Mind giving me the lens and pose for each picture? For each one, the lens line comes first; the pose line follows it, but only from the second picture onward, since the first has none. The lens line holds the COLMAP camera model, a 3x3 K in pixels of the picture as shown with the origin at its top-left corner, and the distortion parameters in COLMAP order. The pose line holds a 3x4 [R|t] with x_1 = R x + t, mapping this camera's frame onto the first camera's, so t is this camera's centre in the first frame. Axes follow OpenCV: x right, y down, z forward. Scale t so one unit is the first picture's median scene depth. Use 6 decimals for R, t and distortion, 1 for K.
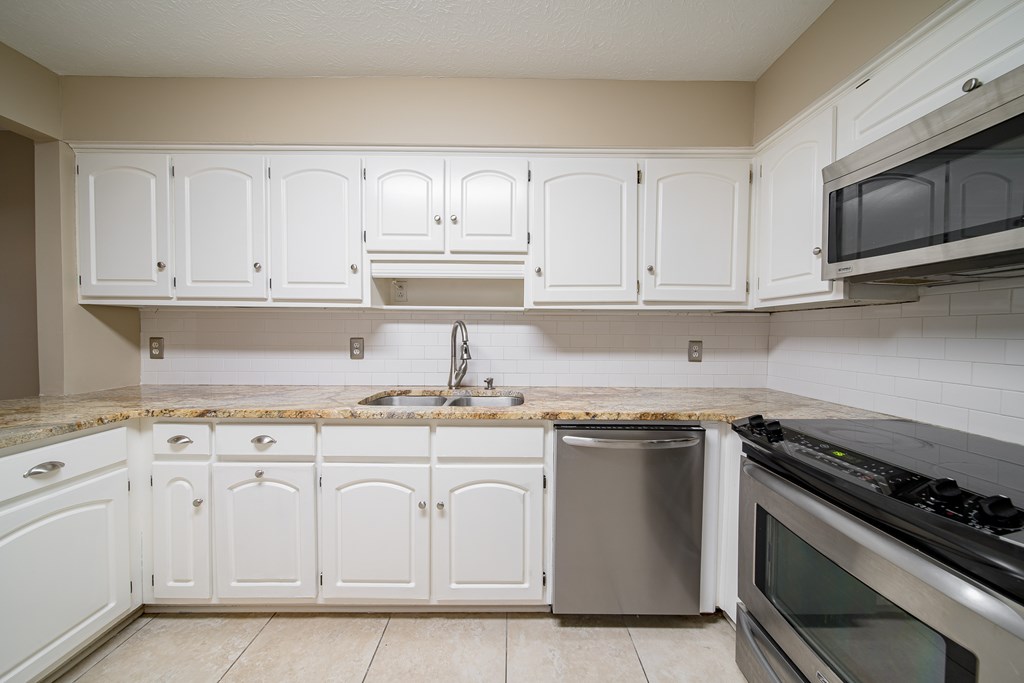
lens RADIAL K [[354.4, 0, 512.7], [0, 354.4, 338.7], [0, 0, 1]] dist [-0.000199, -0.000055]
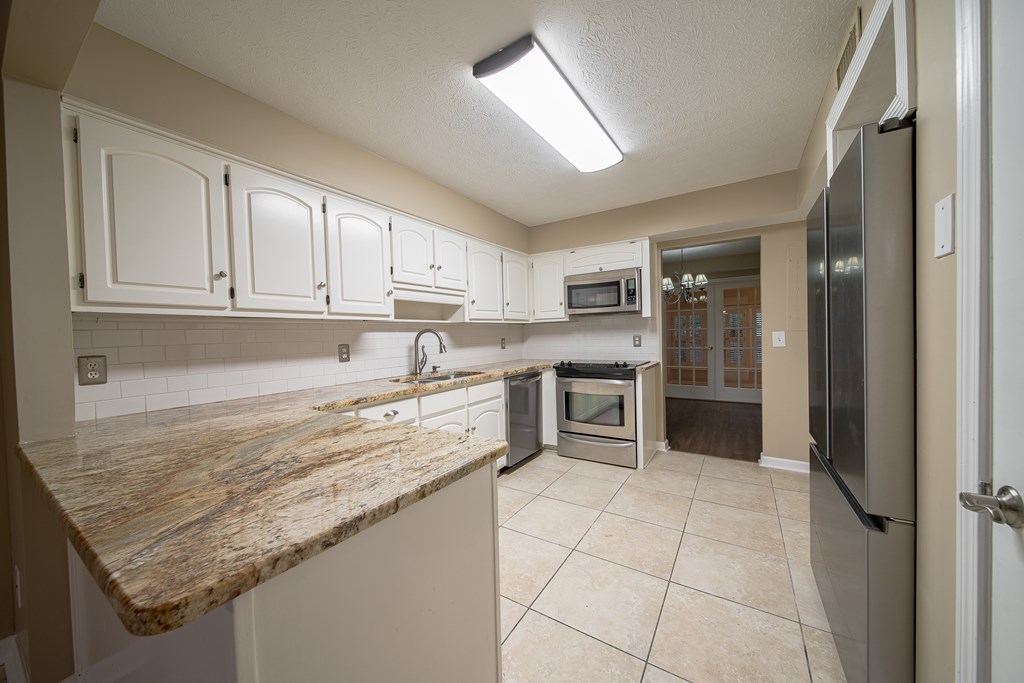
lens RADIAL K [[354.4, 0, 513.7], [0, 354.4, 341.6], [0, 0, 1]] dist [-0.000199, -0.000055]
pose [[0.547284, -0.038560, 0.836058, -1.334817], [0.045560, 0.998830, 0.016244, -0.006045], [-0.835706, 0.029201, 0.548400, -0.172257]]
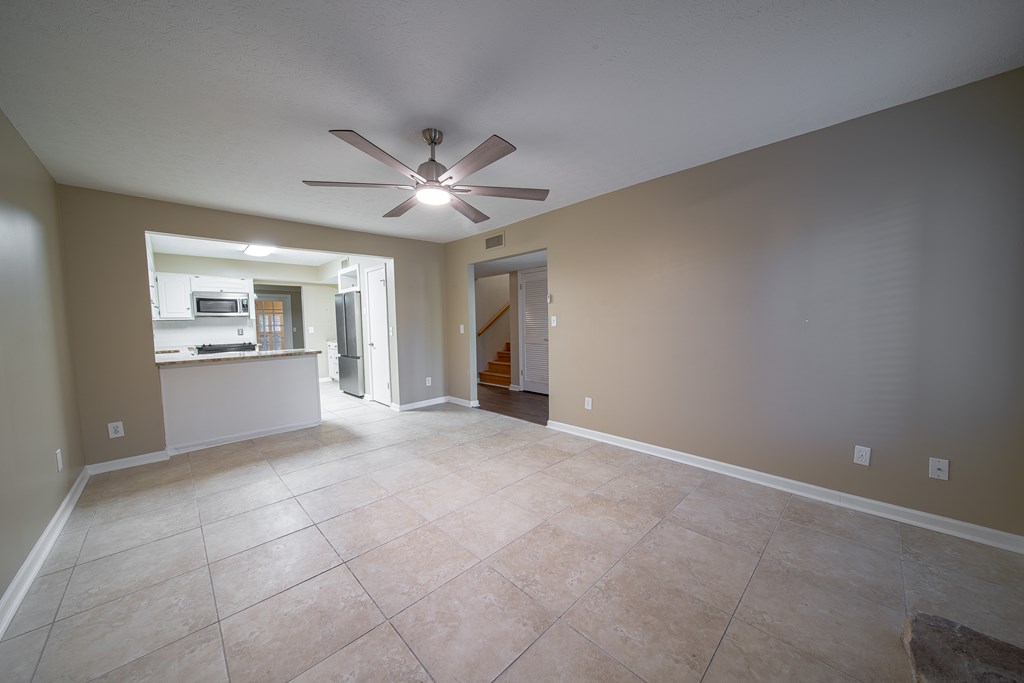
lens RADIAL K [[354.4, 0, 510.1], [0, 354.4, 345.6], [0, 0, 1]] dist [-0.000199, -0.000055]
pose [[-0.683191, -0.043998, 0.728913, -3.926480], [0.029429, 0.995713, 0.087686, -0.046559], [-0.729647, 0.081357, -0.678967, 0.864749]]
